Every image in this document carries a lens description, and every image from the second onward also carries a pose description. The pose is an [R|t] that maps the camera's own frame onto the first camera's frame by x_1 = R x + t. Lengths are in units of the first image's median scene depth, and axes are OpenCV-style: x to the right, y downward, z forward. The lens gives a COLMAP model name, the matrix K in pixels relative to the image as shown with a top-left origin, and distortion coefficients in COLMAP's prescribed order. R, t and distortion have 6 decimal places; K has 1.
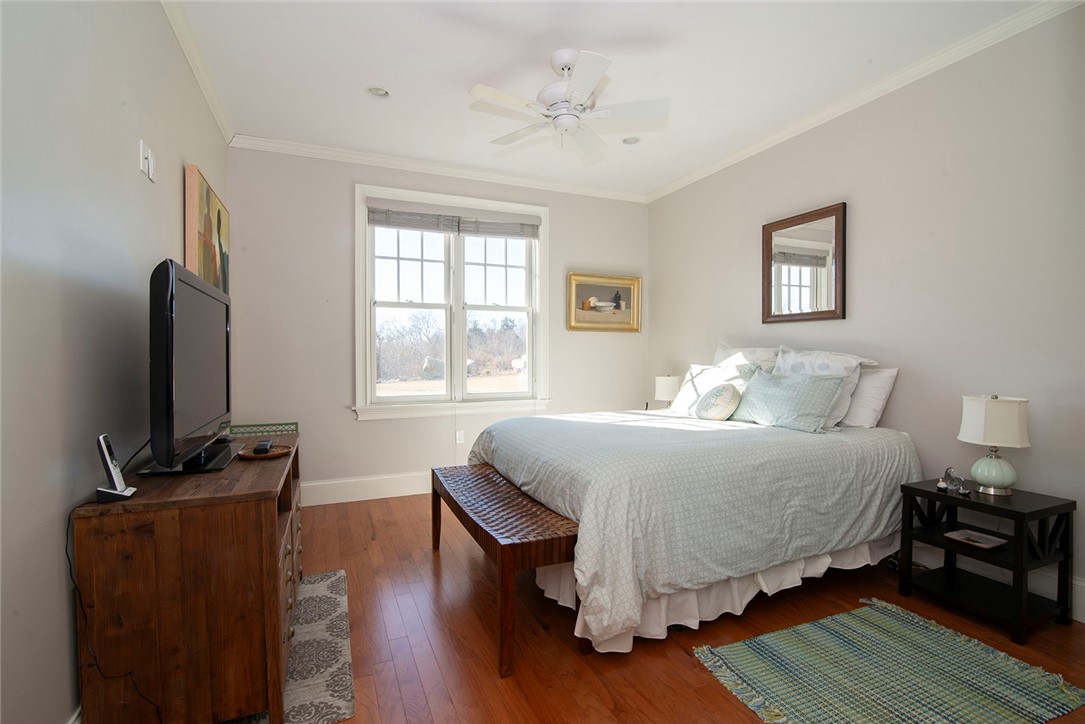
lens RADIAL K [[500.3, 0, 543.6], [0, 500.3, 355.3], [0, 0, 1]] dist [-0.017922, -0.000229]
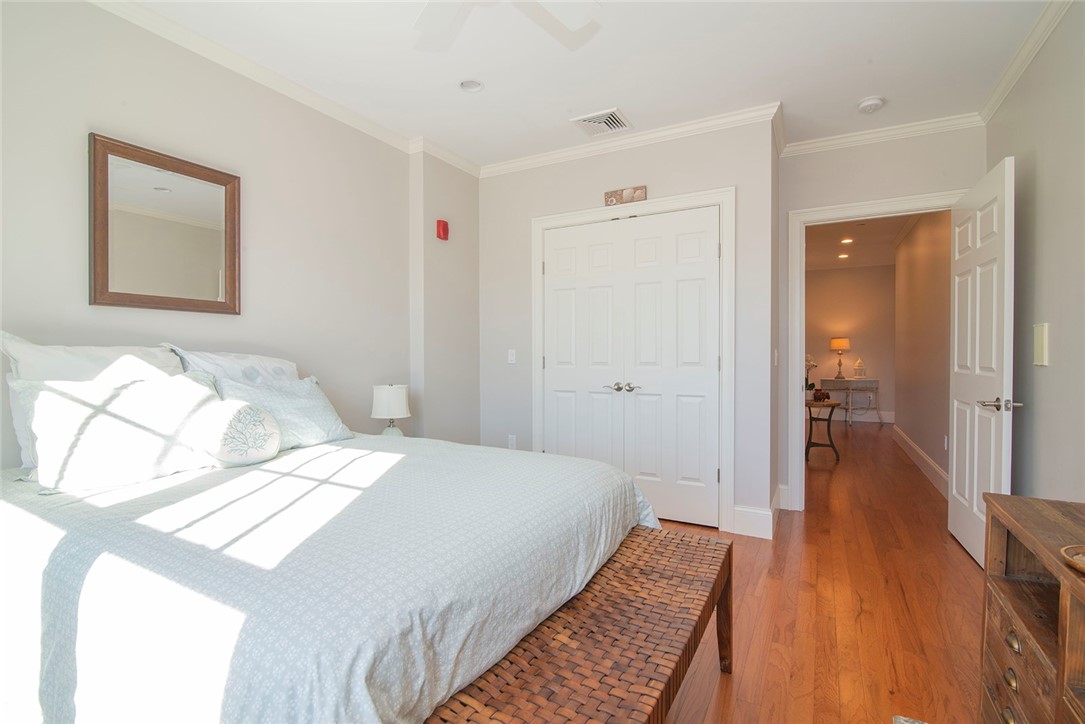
lens RADIAL K [[500.3, 0, 542.4], [0, 500.3, 361.9], [0, 0, 1]] dist [-0.017922, -0.000229]
pose [[-0.600962, -0.006024, 0.799255, -0.379338], [0.006832, 0.999896, 0.012673, -0.000770], [-0.799248, 0.013077, -0.600858, 1.089172]]
